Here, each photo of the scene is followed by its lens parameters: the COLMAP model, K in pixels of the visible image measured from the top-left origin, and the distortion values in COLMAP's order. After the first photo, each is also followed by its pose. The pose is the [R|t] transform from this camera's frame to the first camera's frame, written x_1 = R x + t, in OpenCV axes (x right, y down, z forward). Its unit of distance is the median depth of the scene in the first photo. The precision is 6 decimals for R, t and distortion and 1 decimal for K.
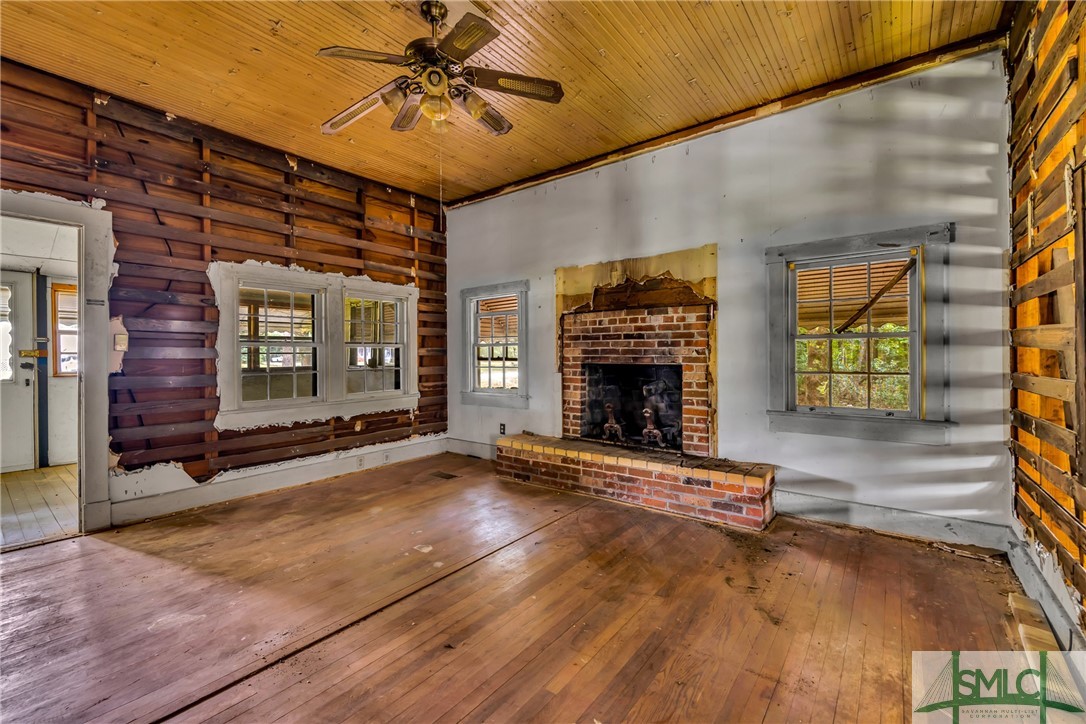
lens RADIAL K [[454.5, 0, 540.4], [0, 454.5, 354.1], [0, 0, 1]] dist [-0.001447, 0.000202]
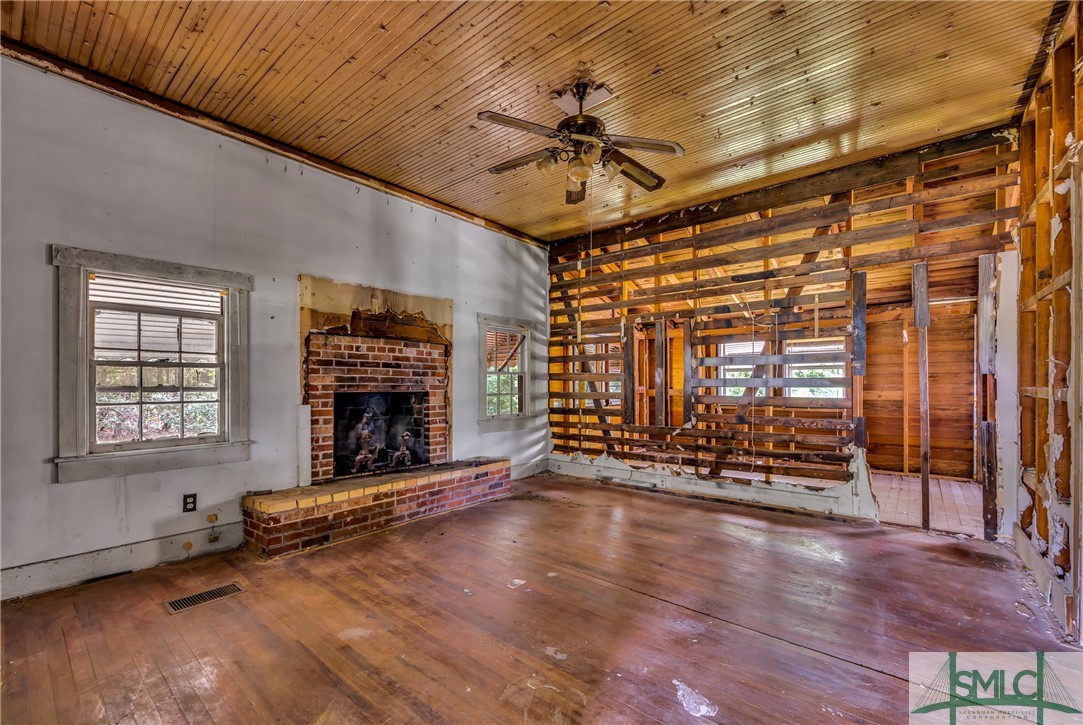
lens RADIAL K [[453.2, 0, 531.4], [0, 453.2, 381.4], [0, 0, 1]] dist [-0.001447, 0.000202]
pose [[0.050832, 0.013079, 0.998622, -0.828741], [0.001027, 0.999913, -0.013148, 0.011813], [-0.998707, 0.001694, 0.050814, 0.629880]]
